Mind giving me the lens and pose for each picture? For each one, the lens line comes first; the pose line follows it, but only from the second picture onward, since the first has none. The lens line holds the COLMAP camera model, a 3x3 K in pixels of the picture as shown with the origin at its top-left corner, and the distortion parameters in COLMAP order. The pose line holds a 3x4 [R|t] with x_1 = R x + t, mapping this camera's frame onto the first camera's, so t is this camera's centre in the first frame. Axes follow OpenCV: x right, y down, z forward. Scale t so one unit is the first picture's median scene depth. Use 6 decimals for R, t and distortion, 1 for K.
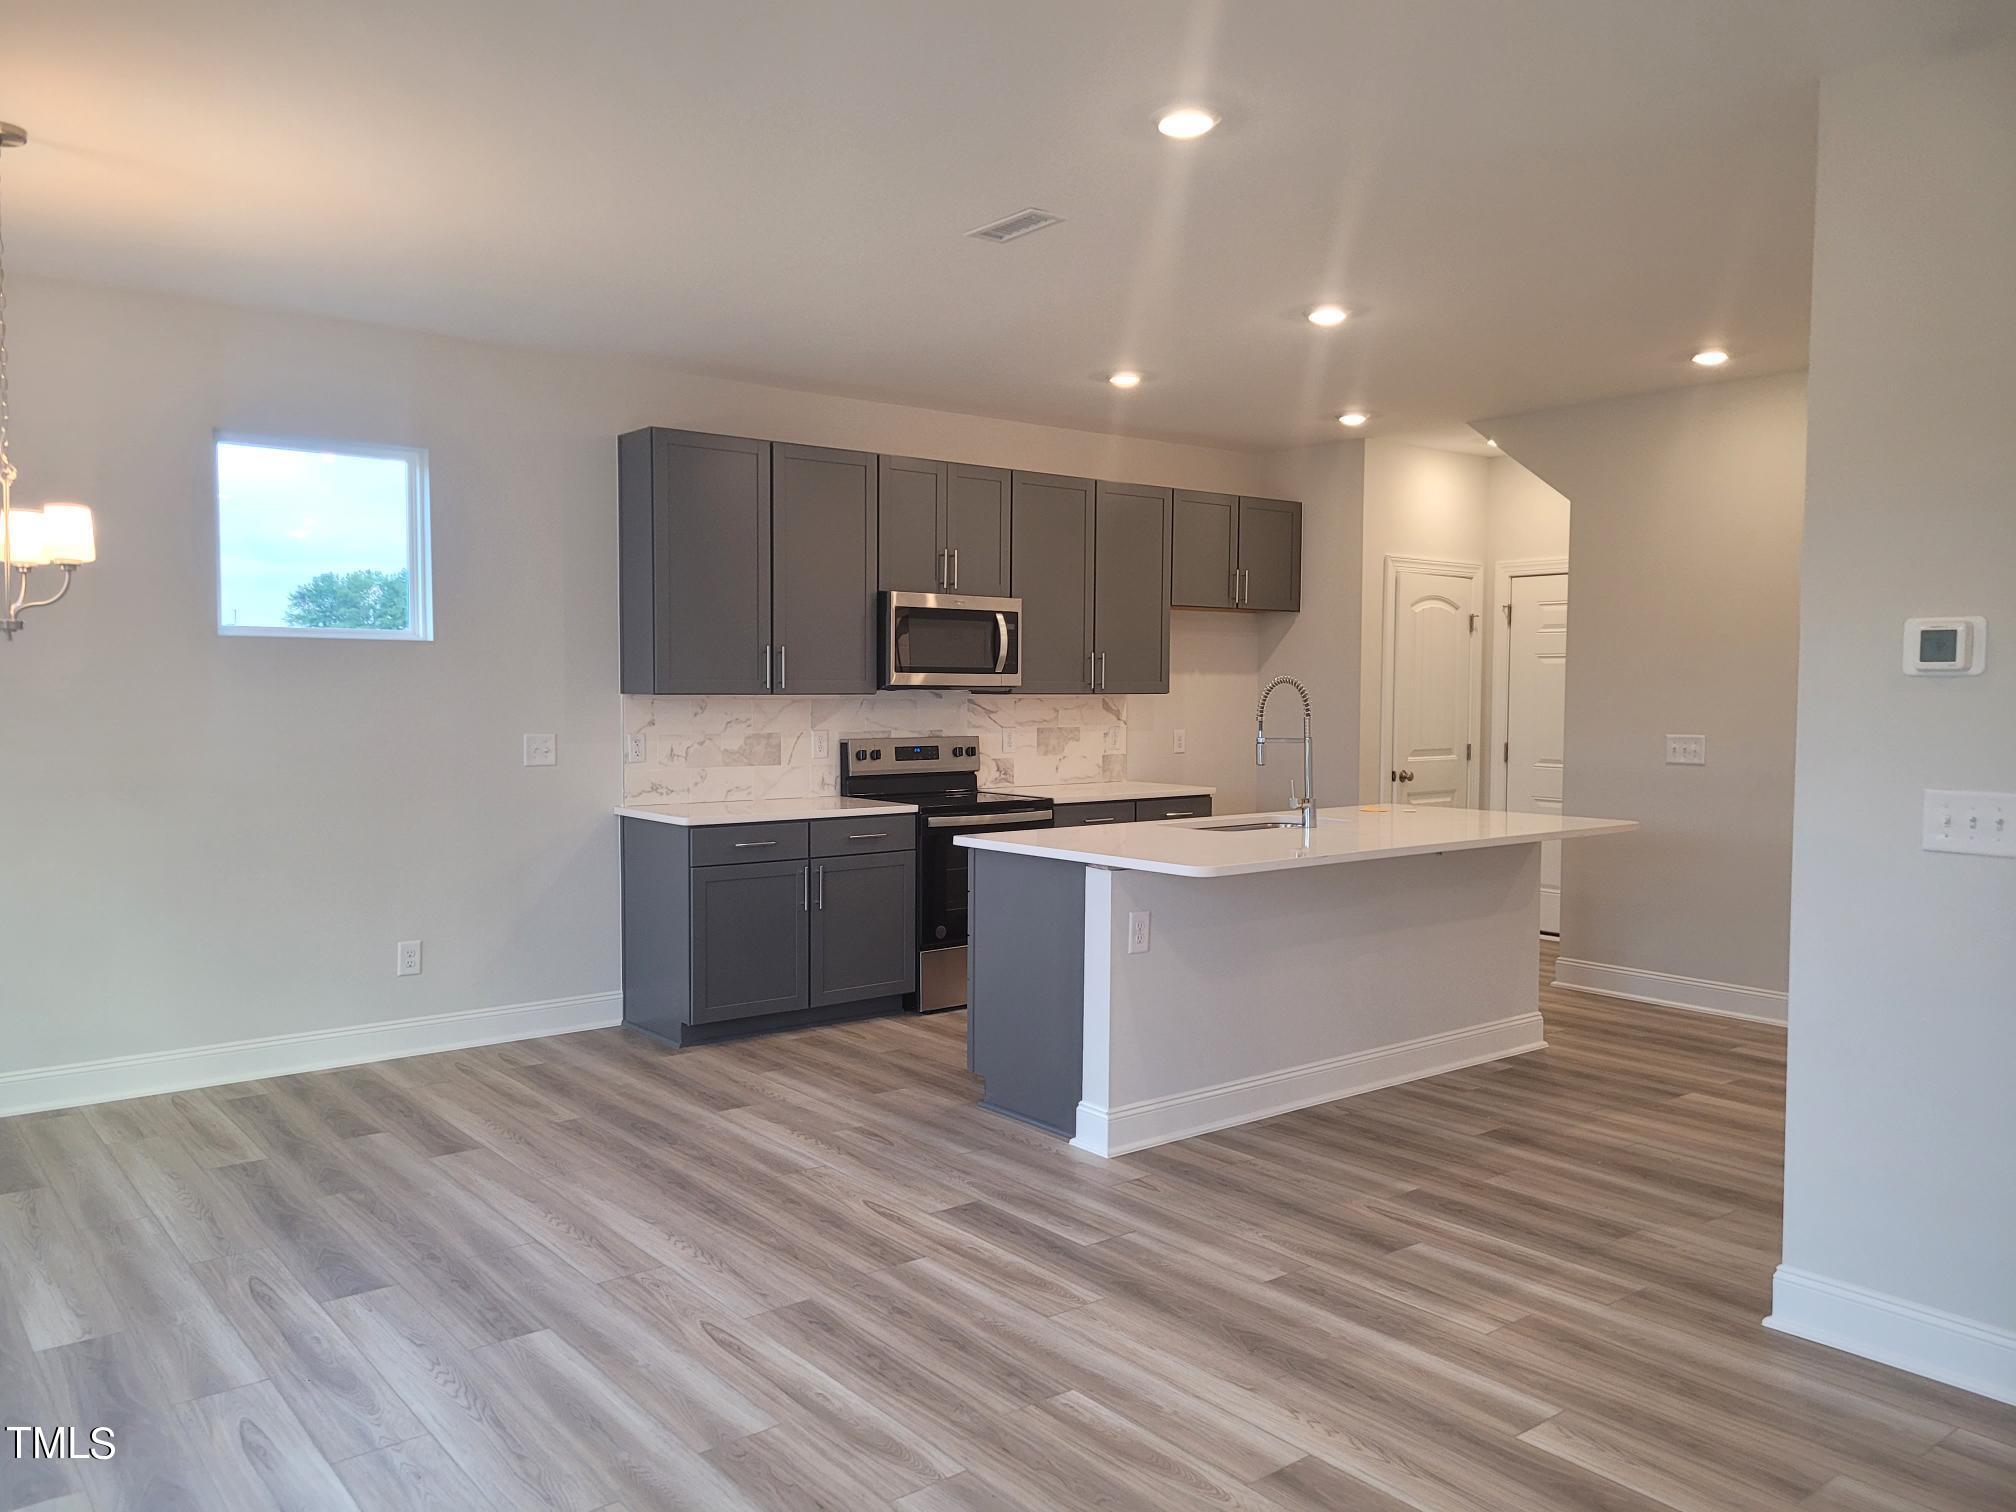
lens RADIAL K [[1514.8, 0, 1008.0], [0, 1514.8, 756.0], [0, 0, 1]] dist [0.062436, -0.036543]
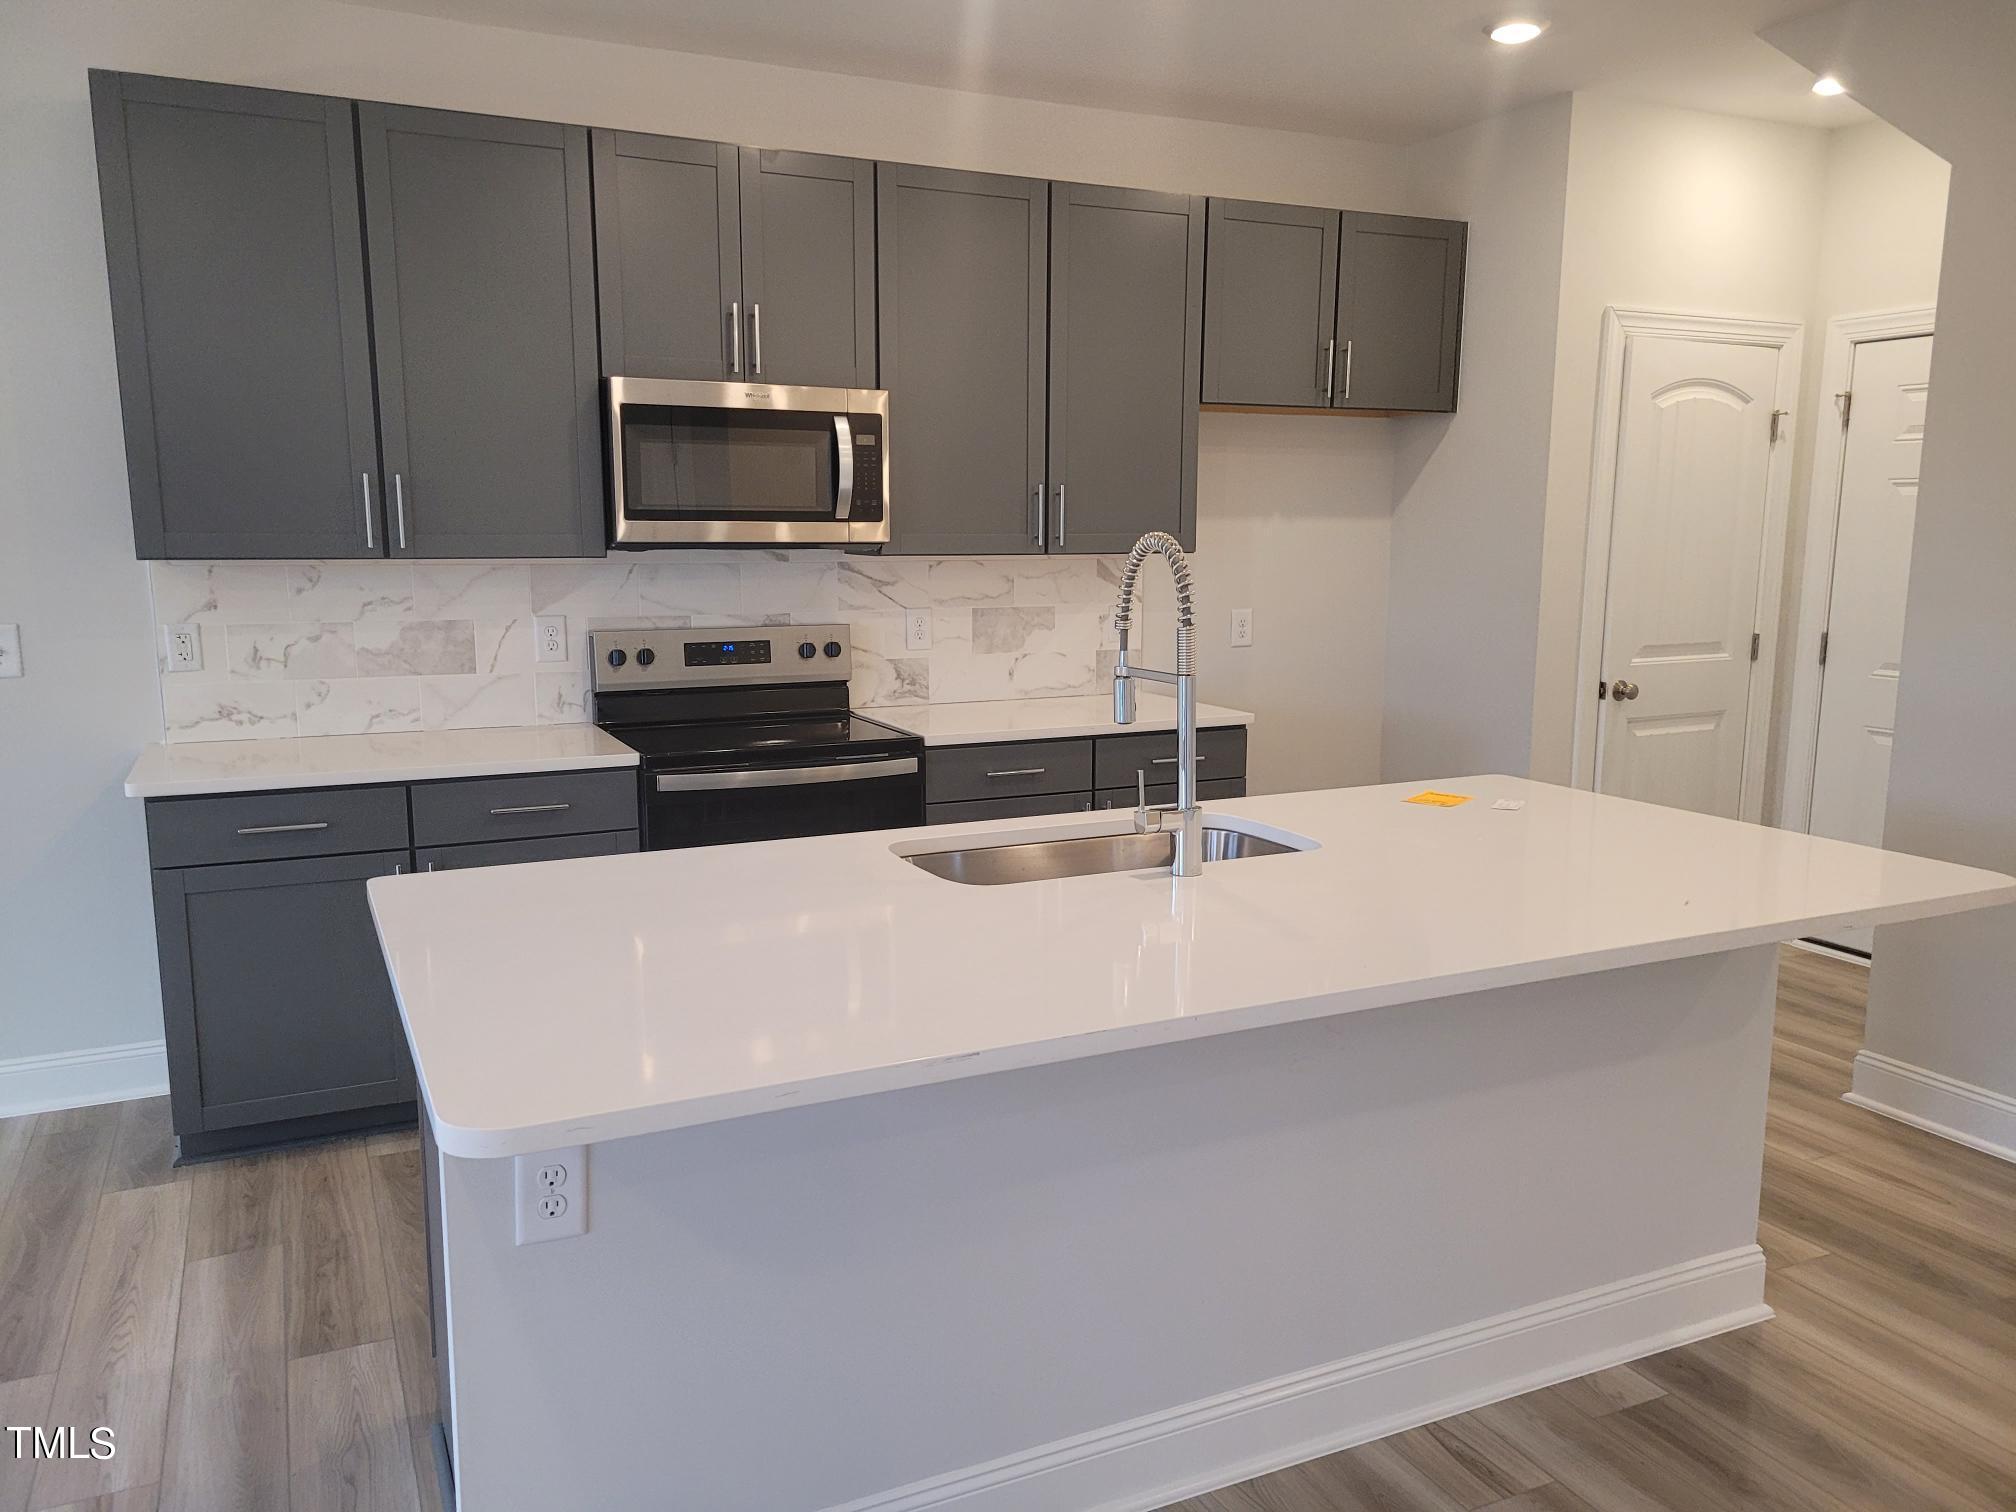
lens RADIAL K [[1530.5, 0, 1008.0], [0, 1530.5, 756.0], [0, 0, 1]] dist [0.067330, -0.049624]
pose [[0.974436, 0.031455, -0.222453, 0.248359], [-0.008084, 0.994418, 0.105198, -0.034933], [0.224520, -0.100710, 0.969251, 0.553110]]
